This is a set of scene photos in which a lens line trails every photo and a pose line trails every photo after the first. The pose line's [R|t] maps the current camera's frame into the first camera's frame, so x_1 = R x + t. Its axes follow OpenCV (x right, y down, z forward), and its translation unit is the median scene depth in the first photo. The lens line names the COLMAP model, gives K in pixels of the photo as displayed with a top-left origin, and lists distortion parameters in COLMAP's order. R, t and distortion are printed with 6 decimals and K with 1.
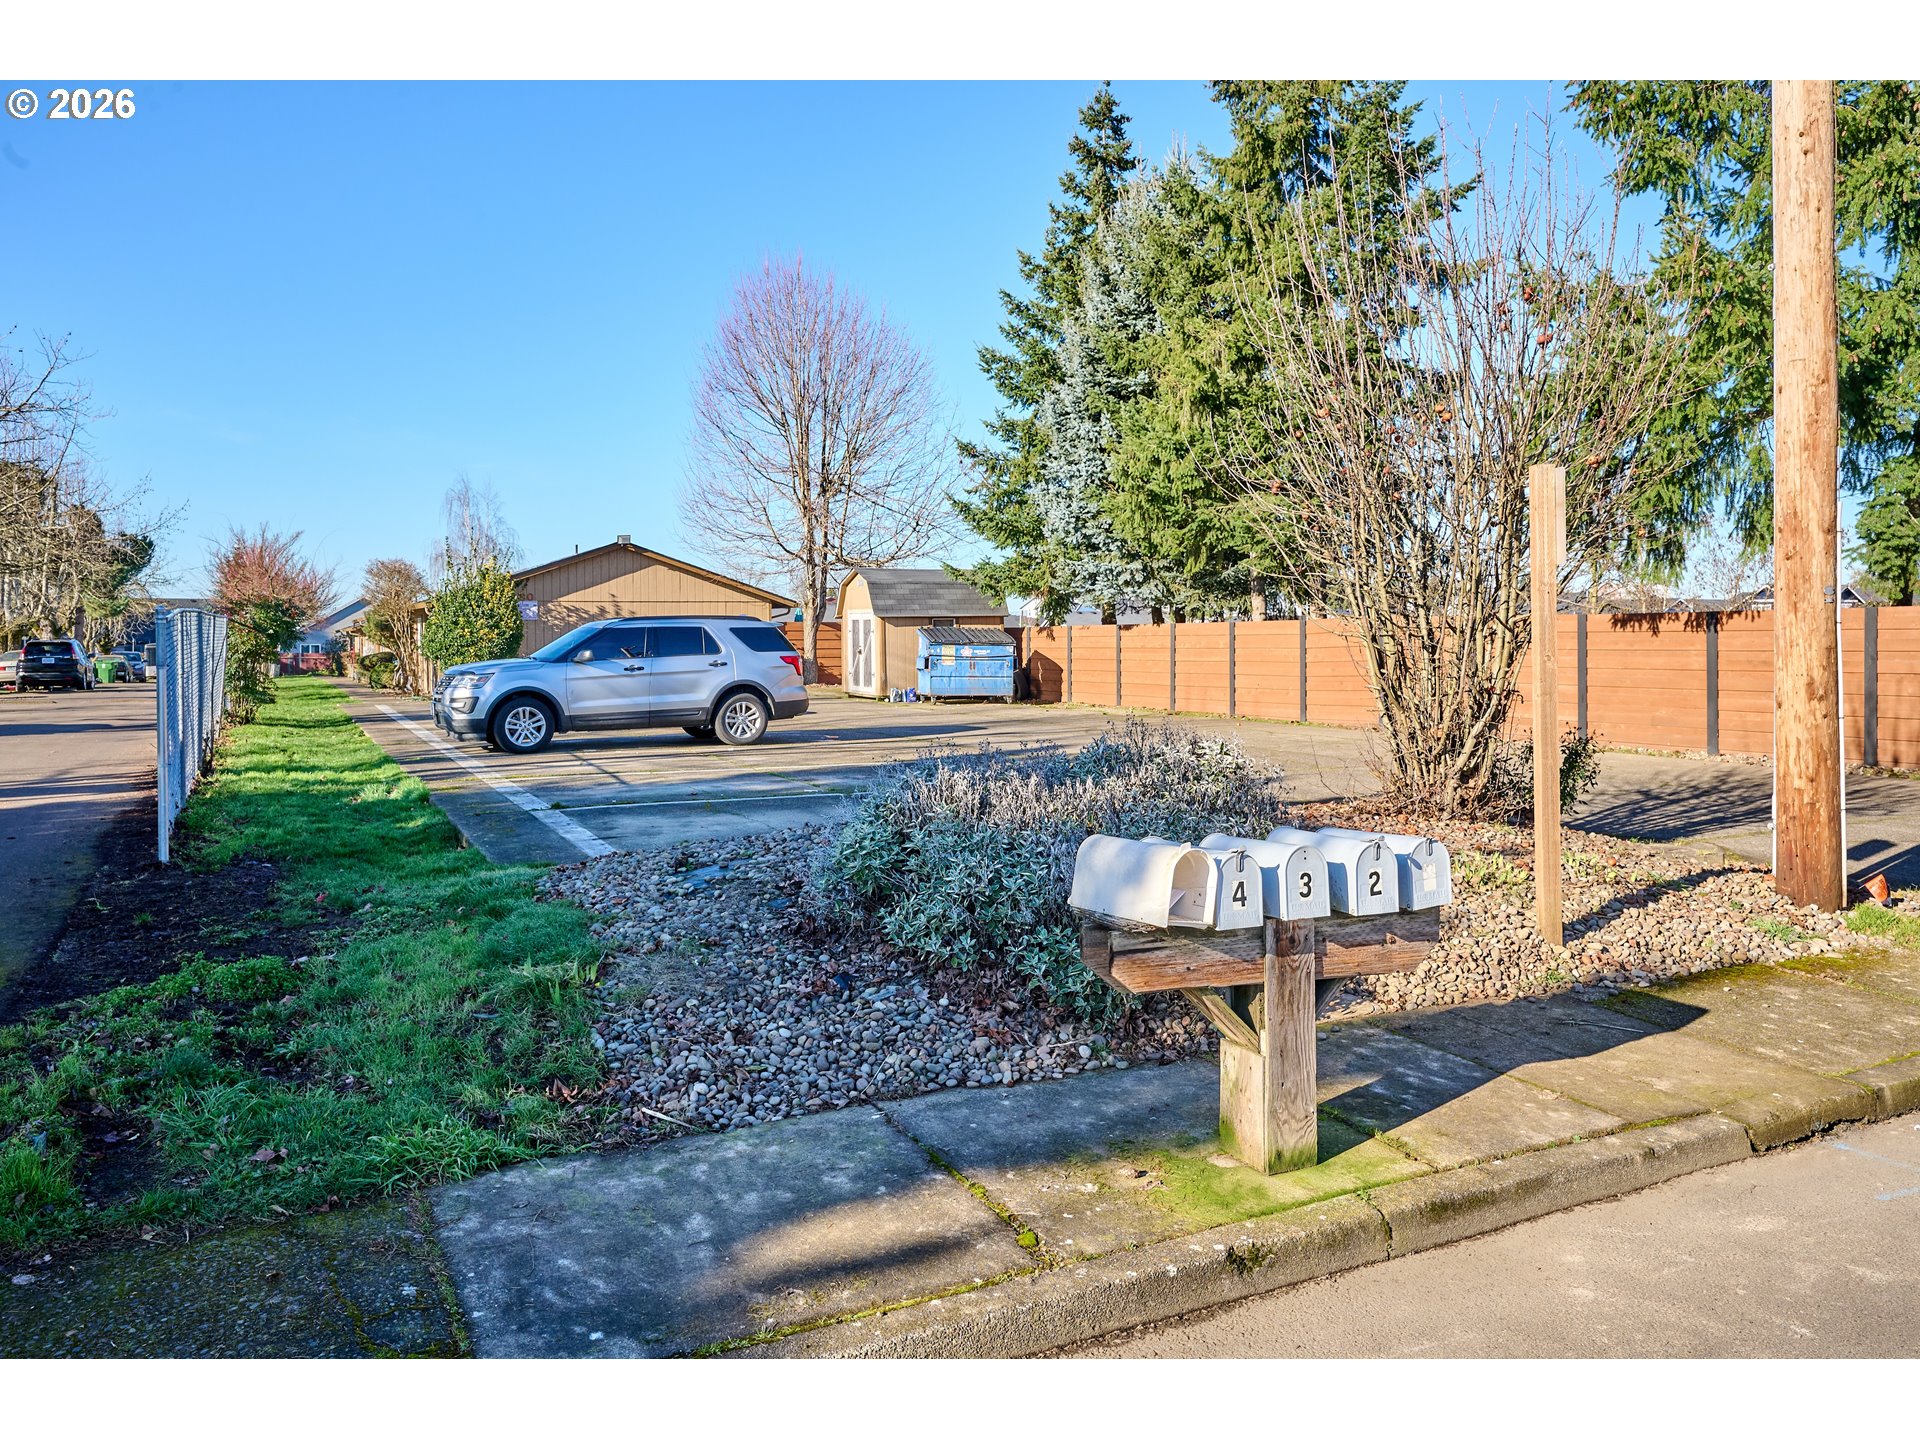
lens RADIAL K [[1357.9, 0, 968.5], [0, 1357.9, 661.6], [0, 0, 1]] dist [-0.004719, 0.004024]
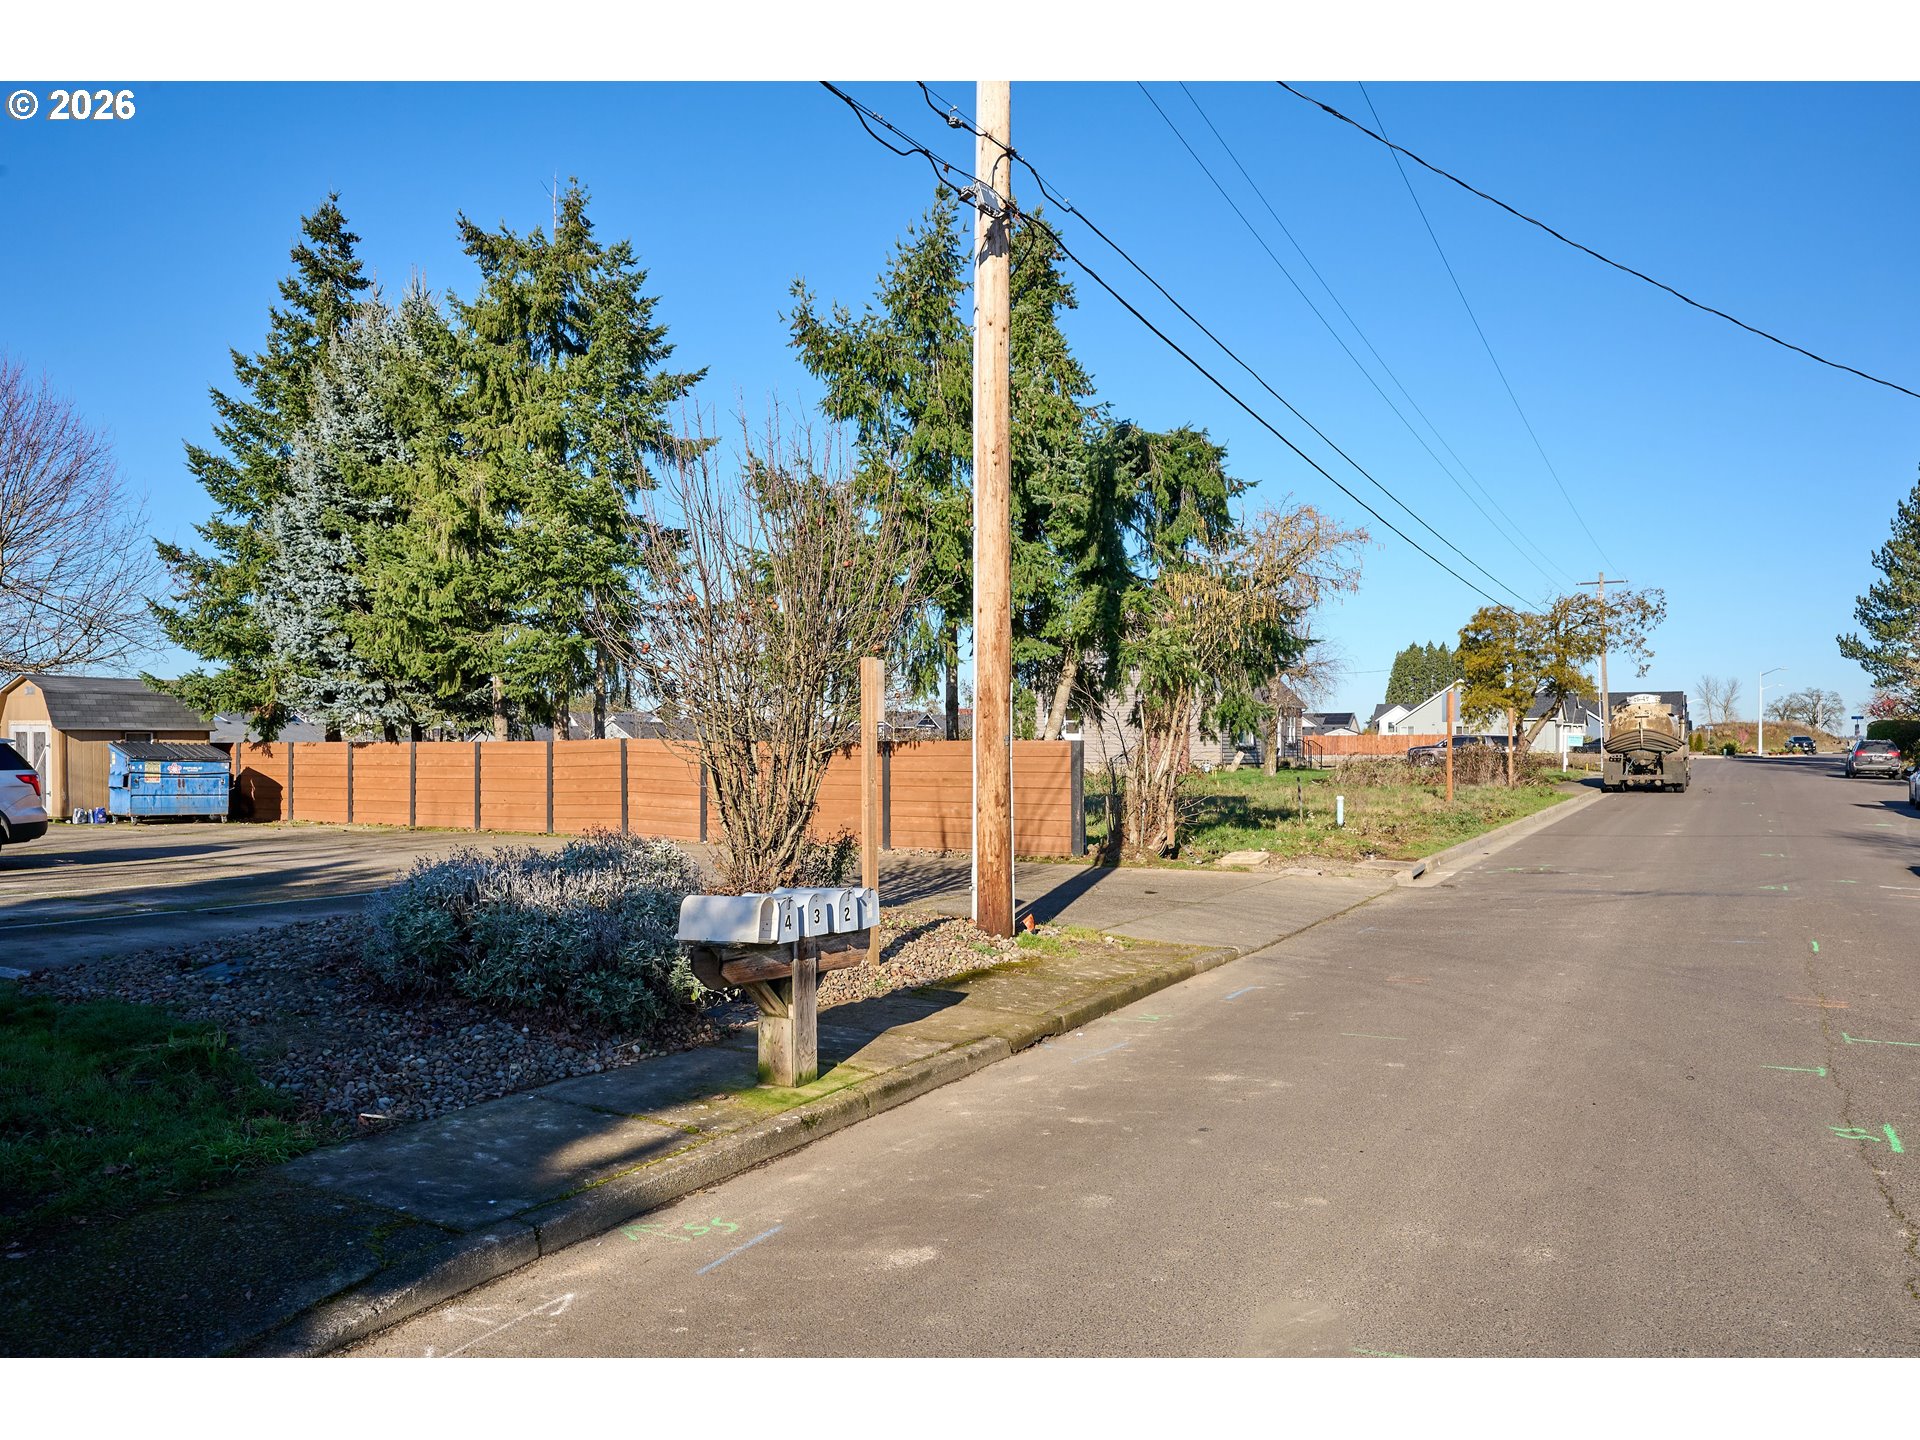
lens RADIAL K [[1357.9, 0, 925.6], [0, 1357.9, 773.9], [0, 0, 1]] dist [-0.004719, 0.004024]
pose [[0.837880, -0.000413, 0.545854, -0.106015], [0.001130, 0.999999, -0.000977, -0.002817], [-0.545853, 0.001435, 0.837880, -0.096444]]
